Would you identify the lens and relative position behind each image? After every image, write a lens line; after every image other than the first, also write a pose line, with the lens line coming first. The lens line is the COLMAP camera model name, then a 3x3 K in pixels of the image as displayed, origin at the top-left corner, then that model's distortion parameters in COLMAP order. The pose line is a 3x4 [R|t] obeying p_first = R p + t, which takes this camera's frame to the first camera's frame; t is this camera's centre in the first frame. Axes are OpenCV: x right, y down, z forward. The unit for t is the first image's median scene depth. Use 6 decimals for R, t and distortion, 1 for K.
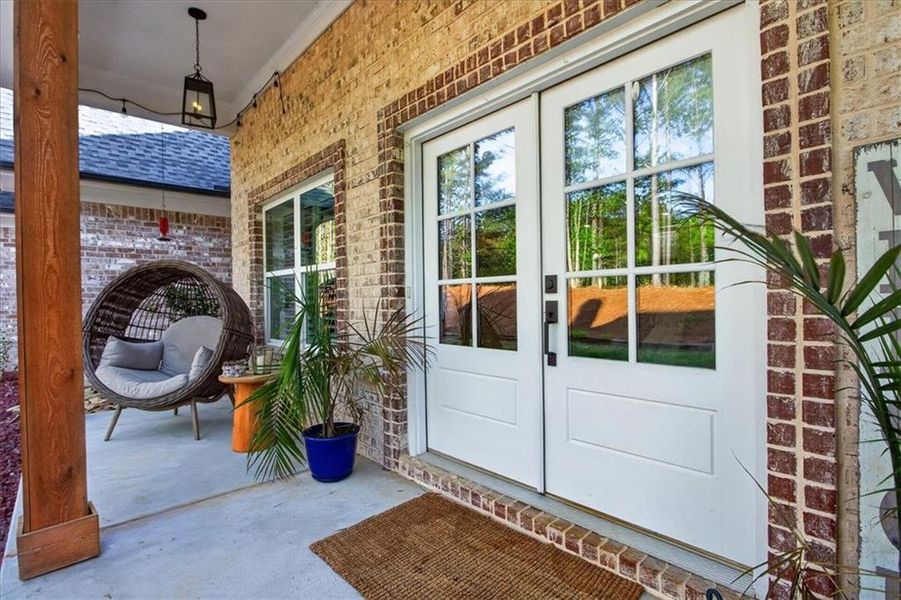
lens RADIAL K [[429.8, 0, 449.3], [0, 429.8, 302.3], [0, 0, 1]] dist [-0.014857, -0.000028]
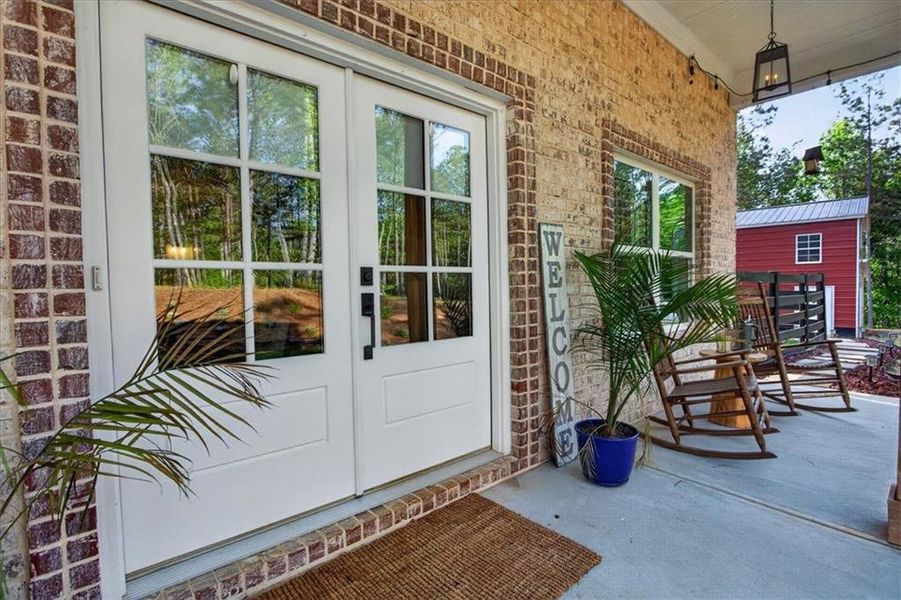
lens RADIAL K [[429.8, 0, 449.3], [0, 429.8, 302.3], [0, 0, 1]] dist [-0.014857, -0.000028]
pose [[0.036898, -0.016702, 0.999179, -0.746196], [0.022452, 0.999622, 0.015880, 0.005856], [-0.999067, 0.021847, 0.037259, 0.781713]]
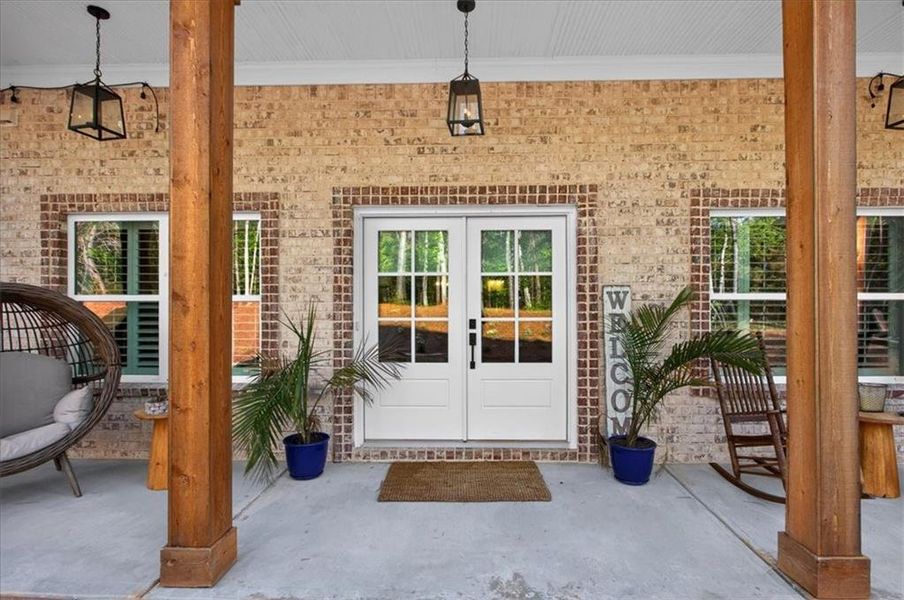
lens RADIAL K [[450.7, 0, 456.1], [0, 450.7, 303.4], [0, 0, 1]] dist [-0.022103, 0.000200]
pose [[0.697503, 0.017712, 0.716363, -1.198303], [-0.005175, 0.999793, -0.019681, -0.091587], [-0.716564, 0.010021, 0.697450, -0.292343]]
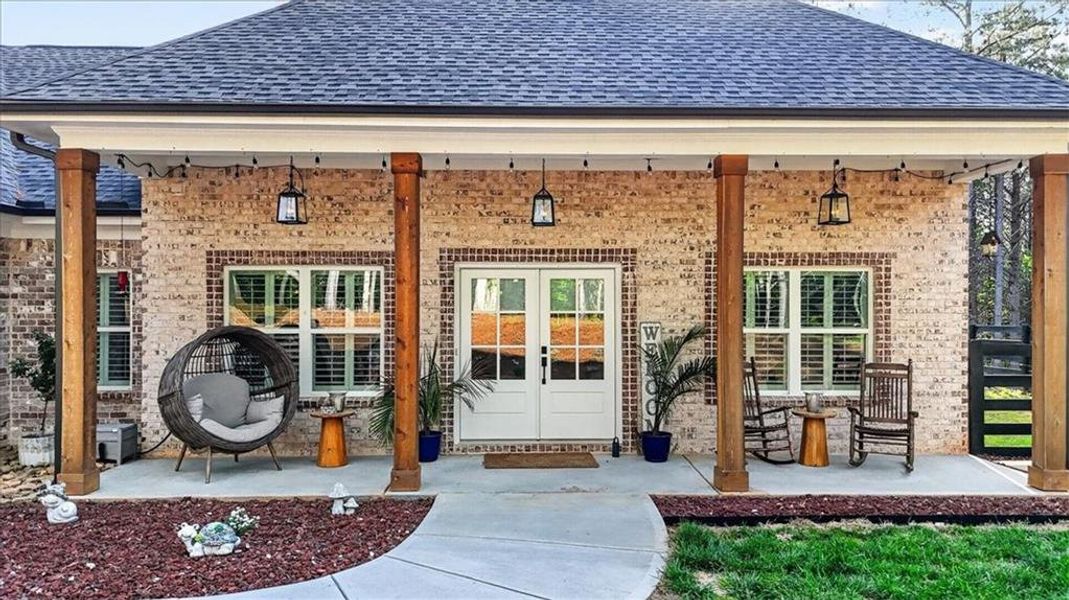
lens RADIAL K [[792.3, 0, 538.4], [0, 792.3, 297.5], [0, 0, 1]] dist [0.074726, -0.077140]
pose [[0.660430, 0.011761, 0.750795, -3.147290], [-0.006533, 0.999929, -0.009916, -0.295398], [-0.750859, 0.001644, 0.660461, -1.925402]]
